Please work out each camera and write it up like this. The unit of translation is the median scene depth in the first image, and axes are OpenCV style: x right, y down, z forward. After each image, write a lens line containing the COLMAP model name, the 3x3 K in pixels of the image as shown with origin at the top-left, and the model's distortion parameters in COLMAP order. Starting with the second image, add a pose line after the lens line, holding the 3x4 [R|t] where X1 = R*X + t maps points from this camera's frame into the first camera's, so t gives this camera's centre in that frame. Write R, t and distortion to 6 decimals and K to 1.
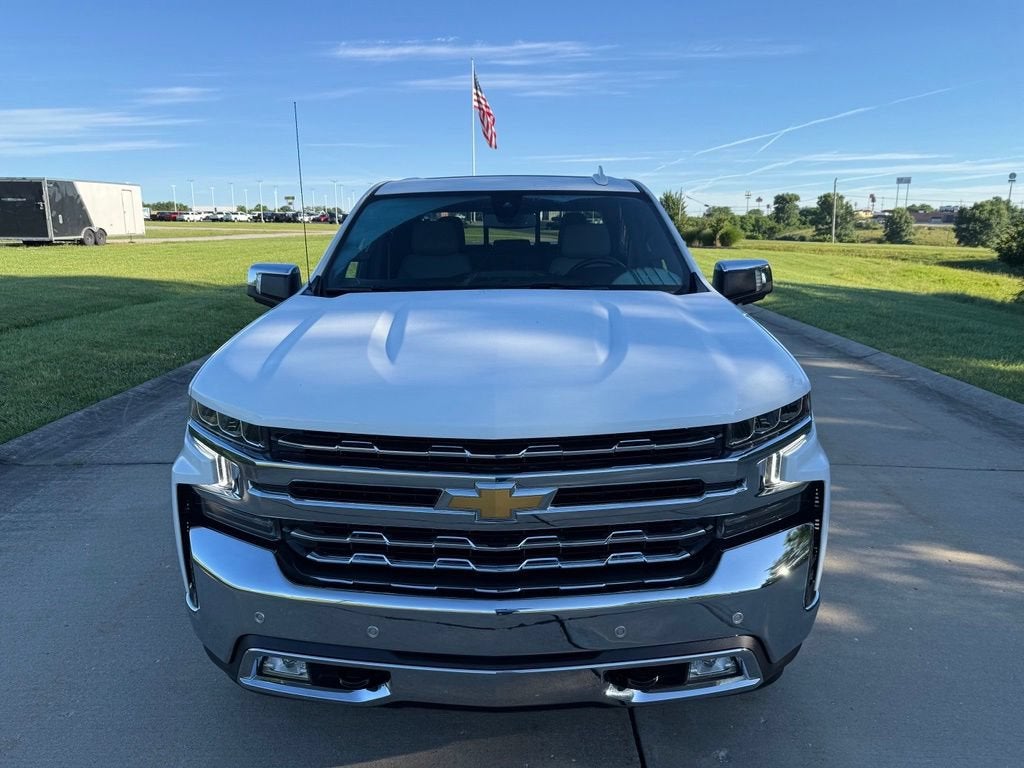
lens RADIAL K [[705.6, 0, 512.0], [0, 705.6, 384.0], [0, 0, 1]] dist [0.103028, -0.139439]
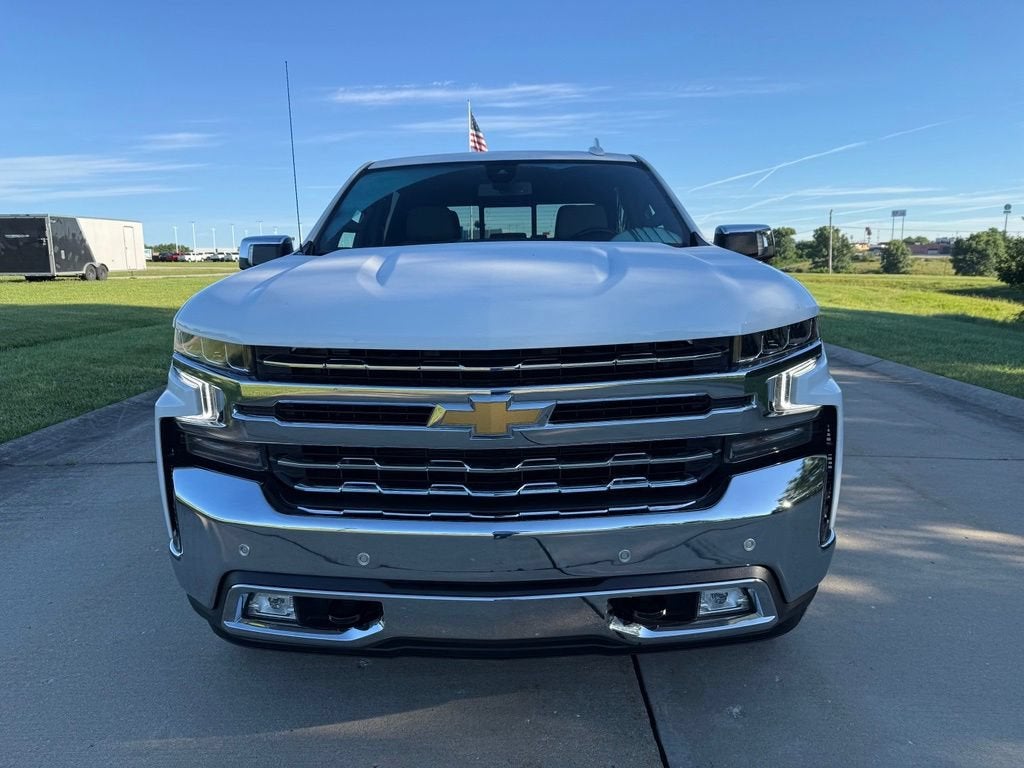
lens RADIAL K [[705.6, 0, 504.2], [0, 705.6, 398.4], [0, 0, 1]] dist [0.091127, -0.124226]
pose [[0.999884, -0.011548, -0.009919, 0.002469], [0.011086, 0.998906, -0.045439, 0.109294], [0.010433, 0.045324, 0.998918, 0.030893]]
